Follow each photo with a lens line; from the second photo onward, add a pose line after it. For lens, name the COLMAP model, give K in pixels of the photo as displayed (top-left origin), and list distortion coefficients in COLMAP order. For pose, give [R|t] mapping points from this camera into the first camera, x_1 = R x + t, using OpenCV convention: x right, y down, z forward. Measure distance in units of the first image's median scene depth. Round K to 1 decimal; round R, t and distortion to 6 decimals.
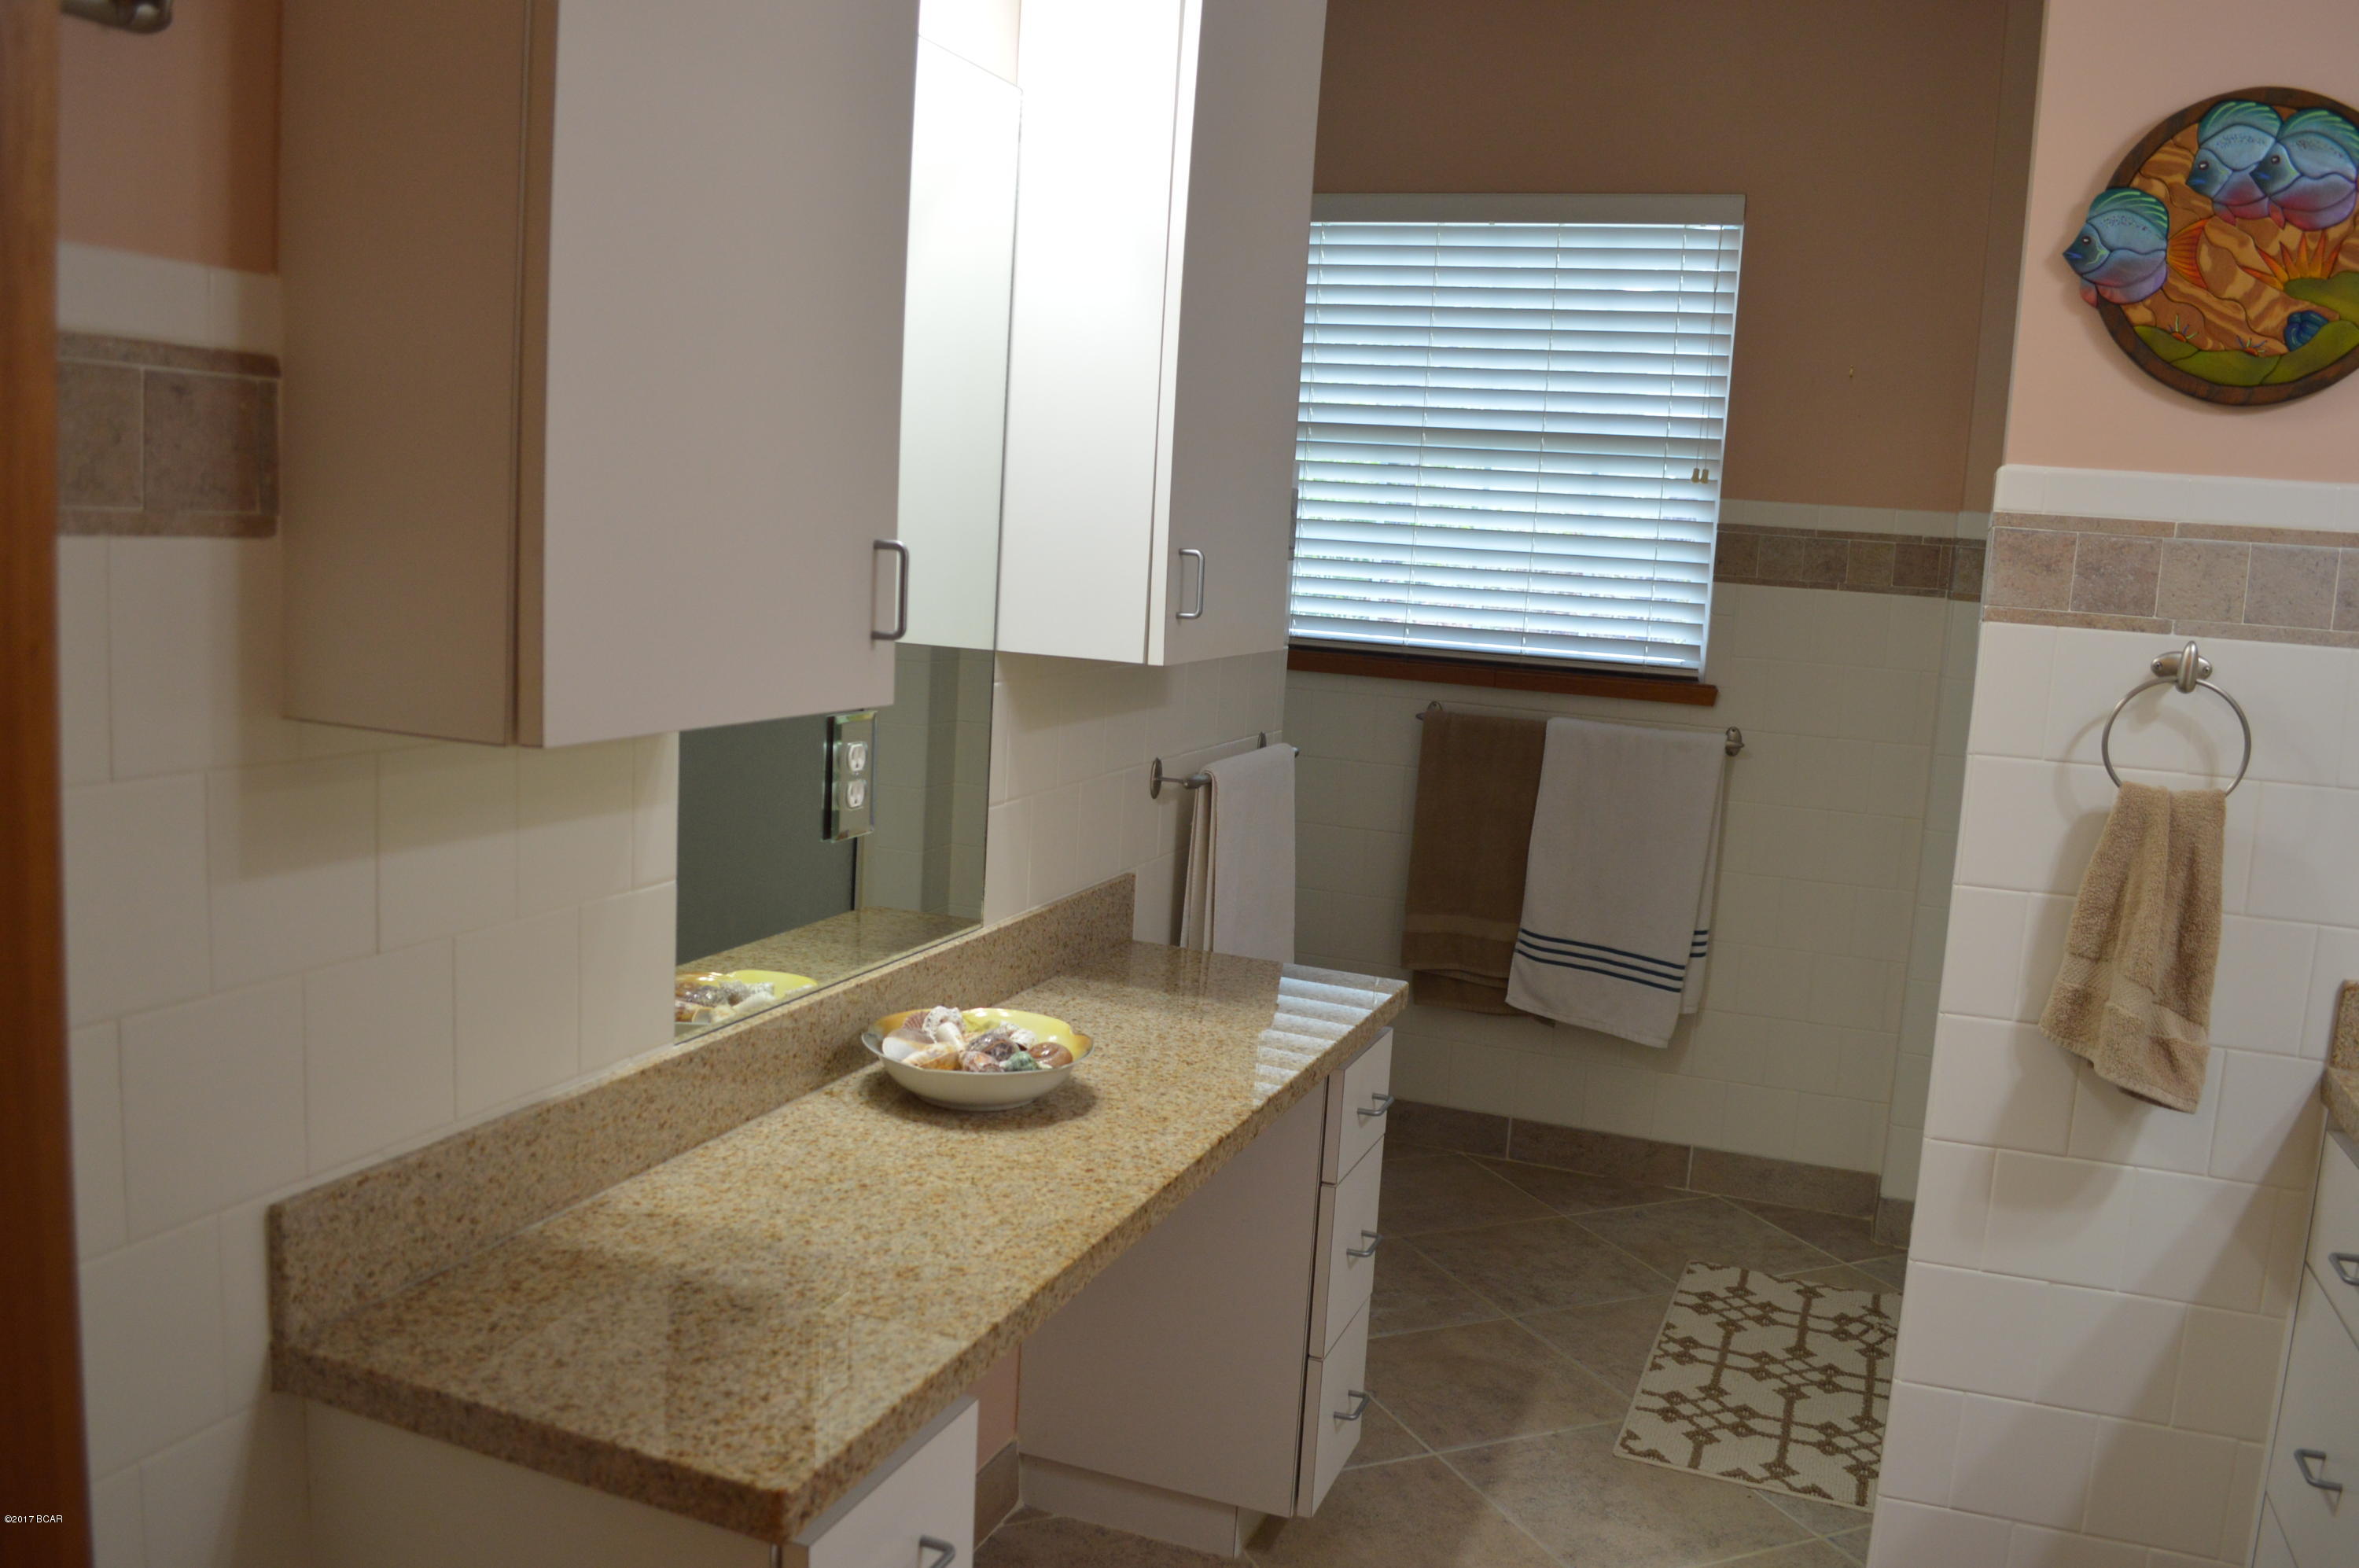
lens RADIAL K [[1889.4, 0, 1187.3], [0, 1889.4, 779.4], [0, 0, 1]] dist [-0.067203, -0.001428]
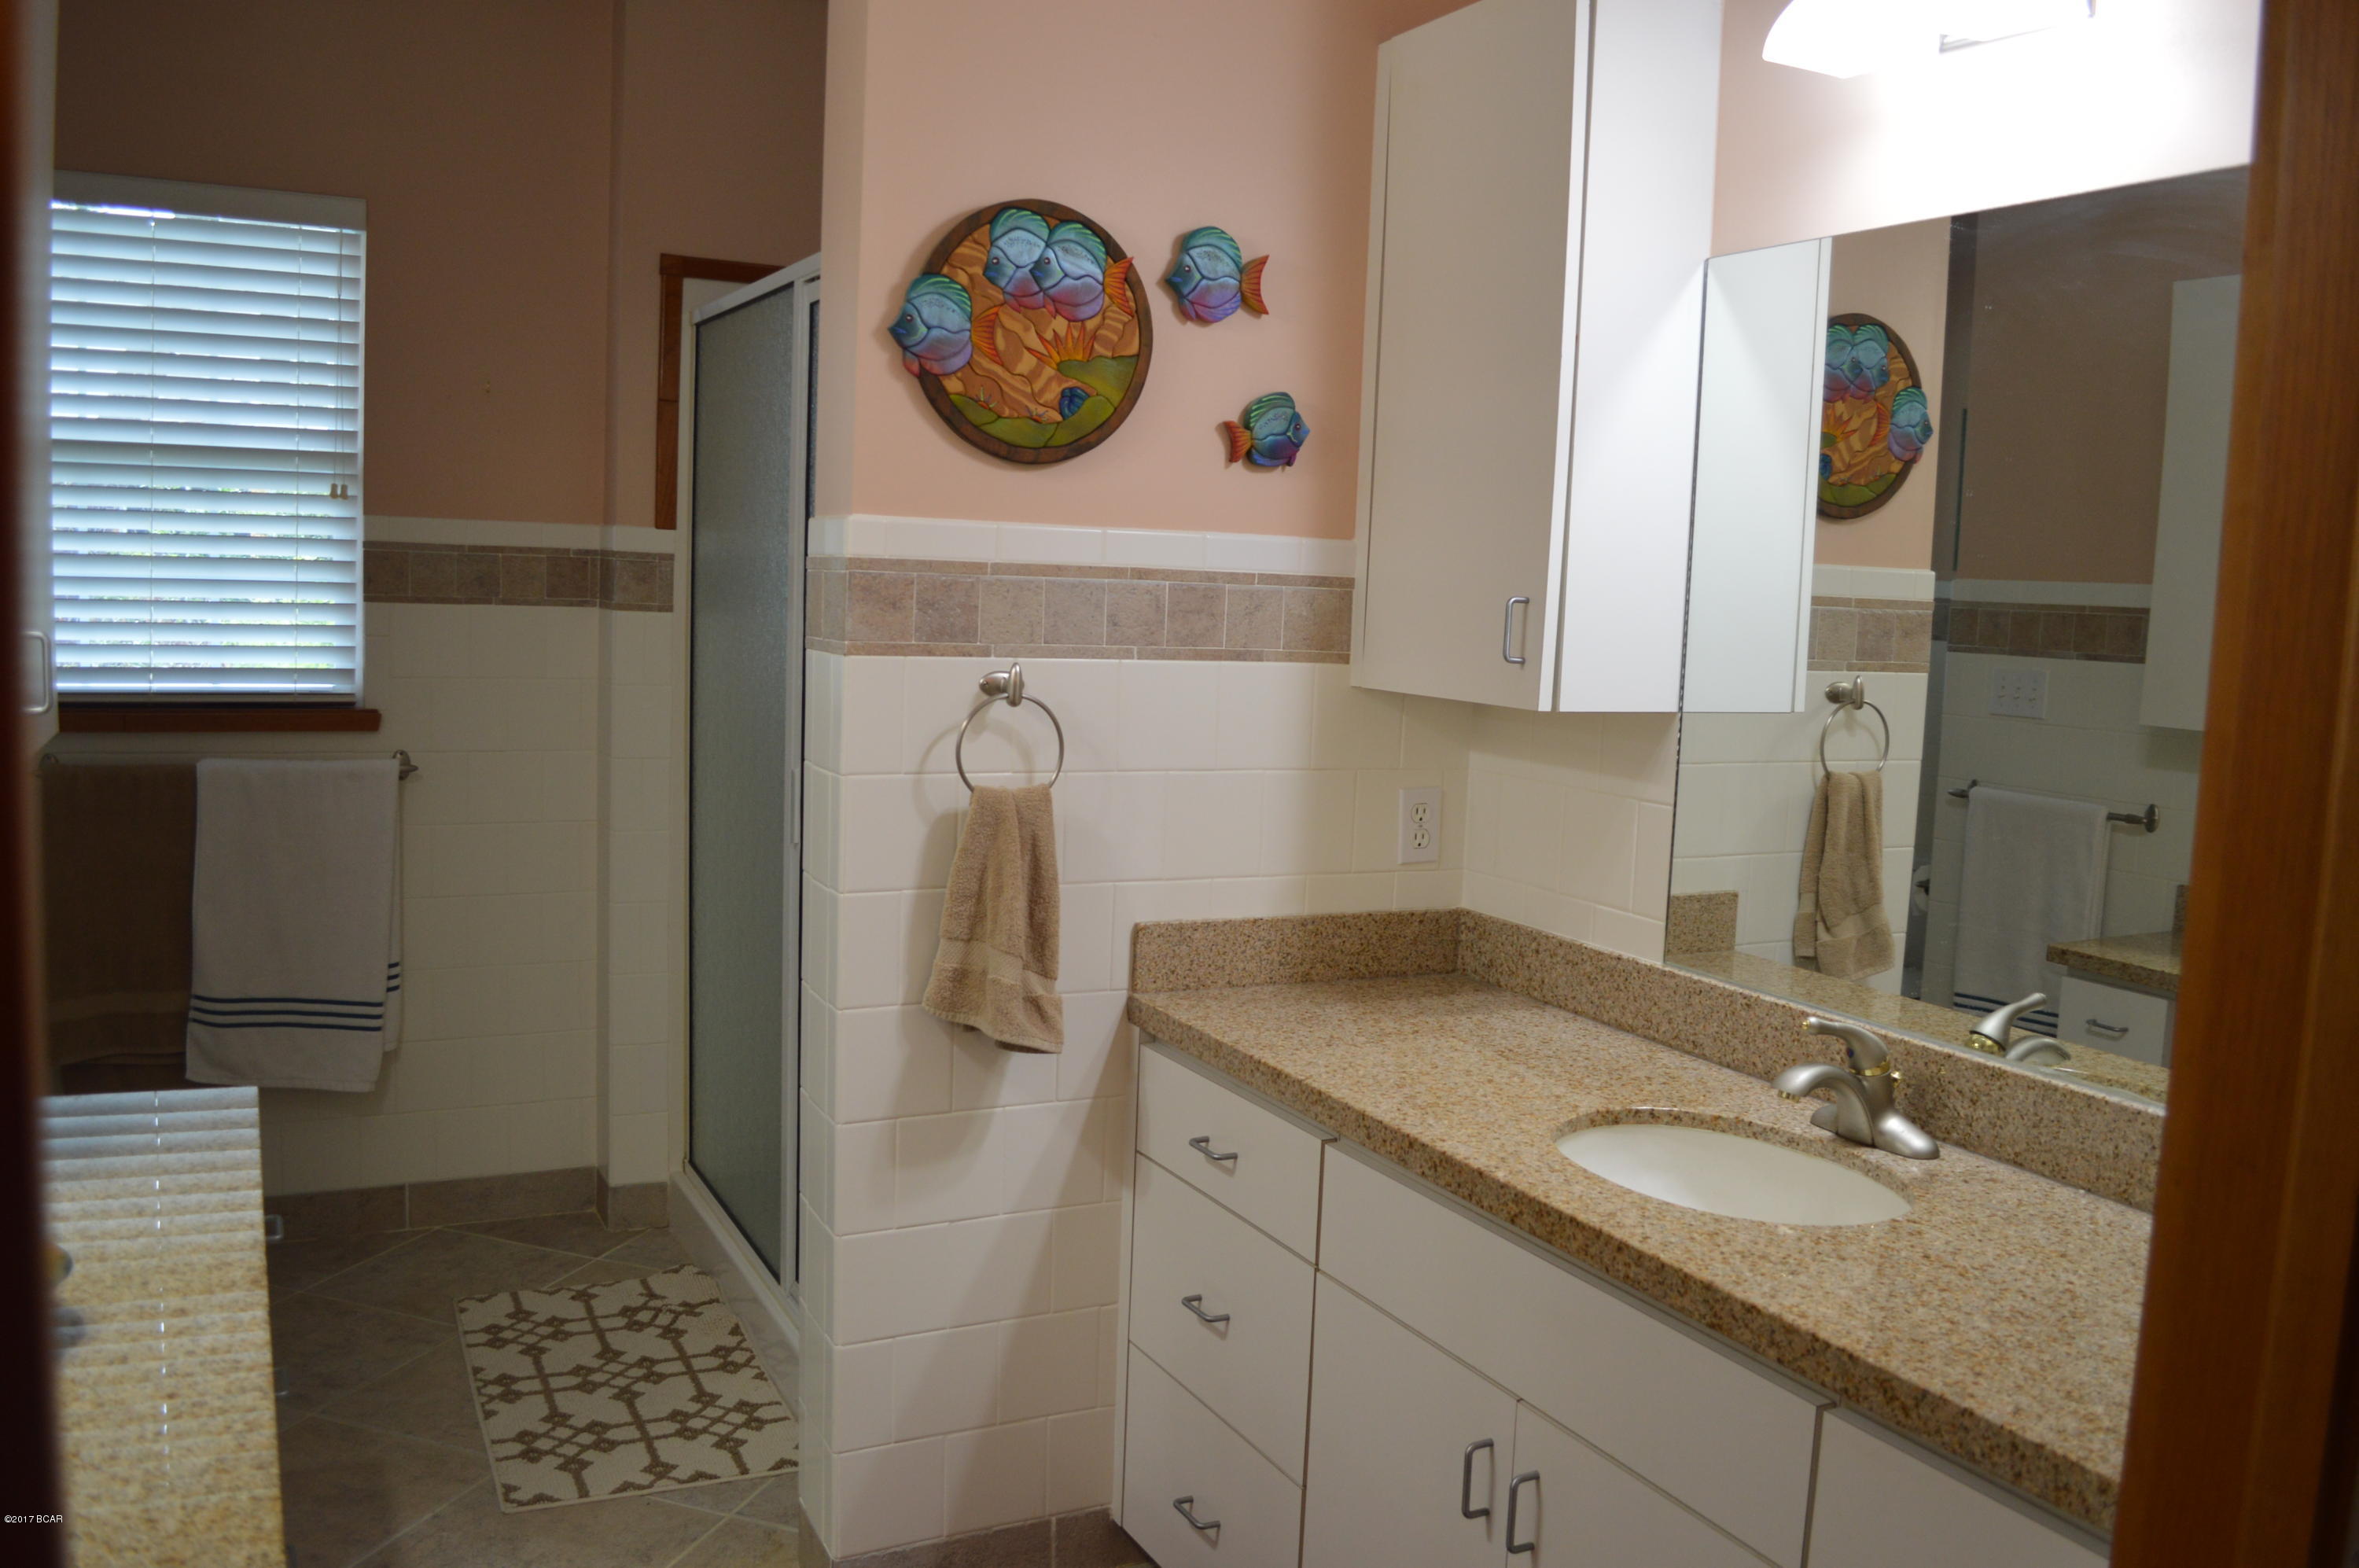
lens RADIAL K [[1889.4, 0, 1191.5], [0, 1889.4, 781.3], [0, 0, 1]] dist [-0.067203, -0.001428]
pose [[0.681870, -0.110509, 0.723077, -0.248309], [0.097831, 0.993419, 0.059570, -0.056114], [-0.724902, 0.030120, 0.688194, 0.078906]]
